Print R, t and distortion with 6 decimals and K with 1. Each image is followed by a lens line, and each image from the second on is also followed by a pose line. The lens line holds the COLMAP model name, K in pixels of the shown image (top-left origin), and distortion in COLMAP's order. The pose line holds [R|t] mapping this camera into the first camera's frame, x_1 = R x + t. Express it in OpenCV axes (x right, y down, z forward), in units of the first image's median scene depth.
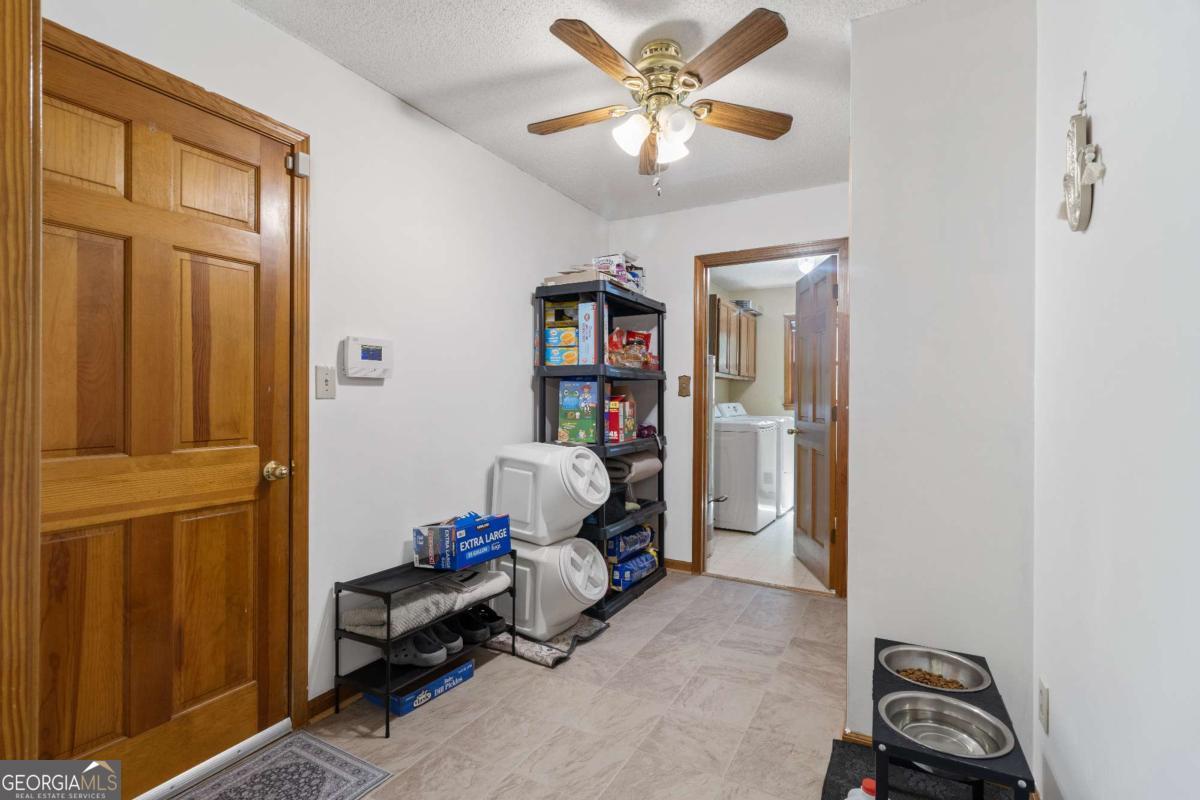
lens RADIAL K [[558.8, 0, 603.1], [0, 558.8, 397.8], [0, 0, 1]] dist [0.001665, 0.000136]
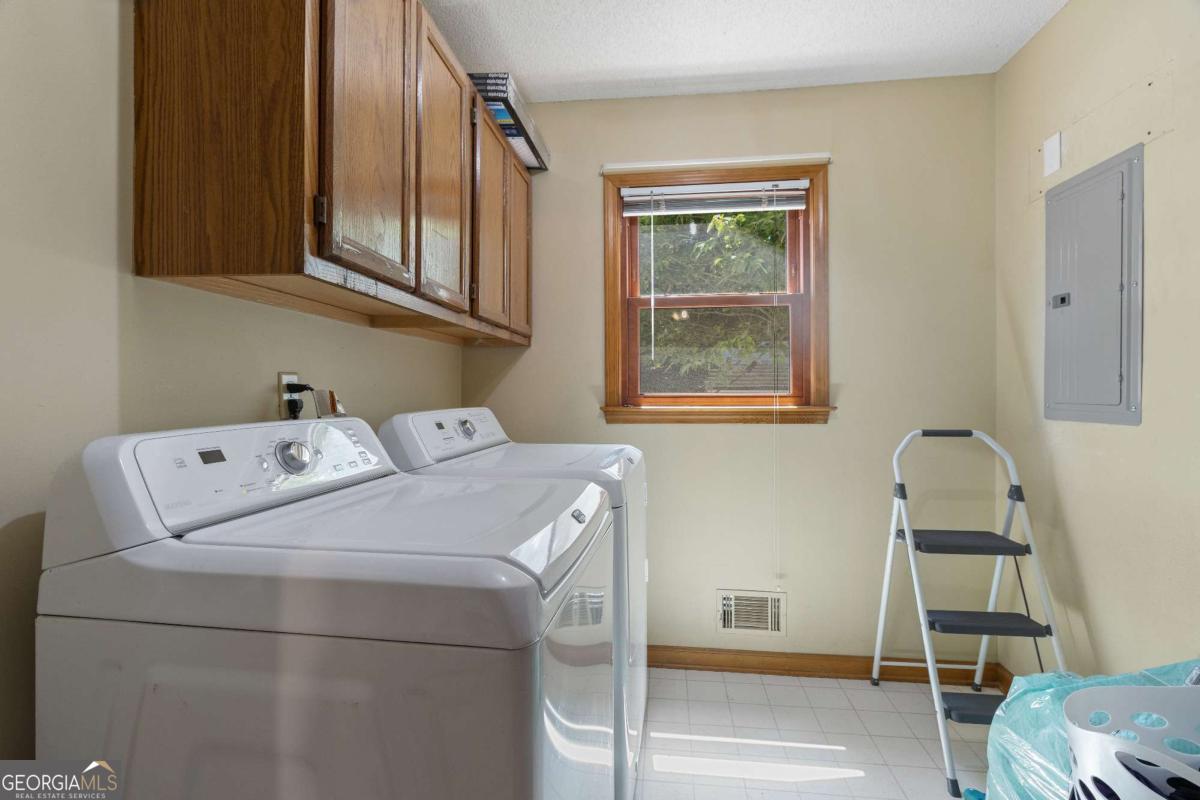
lens RADIAL K [[558.8, 0, 600.1], [0, 558.8, 396.1], [0, 0, 1]] dist [0.001665, 0.000136]
pose [[0.926916, -0.009637, 0.375144, 0.178268], [0.011311, 0.999933, -0.002262, 0.003791], [-0.375097, 0.006340, 0.926964, 0.649598]]
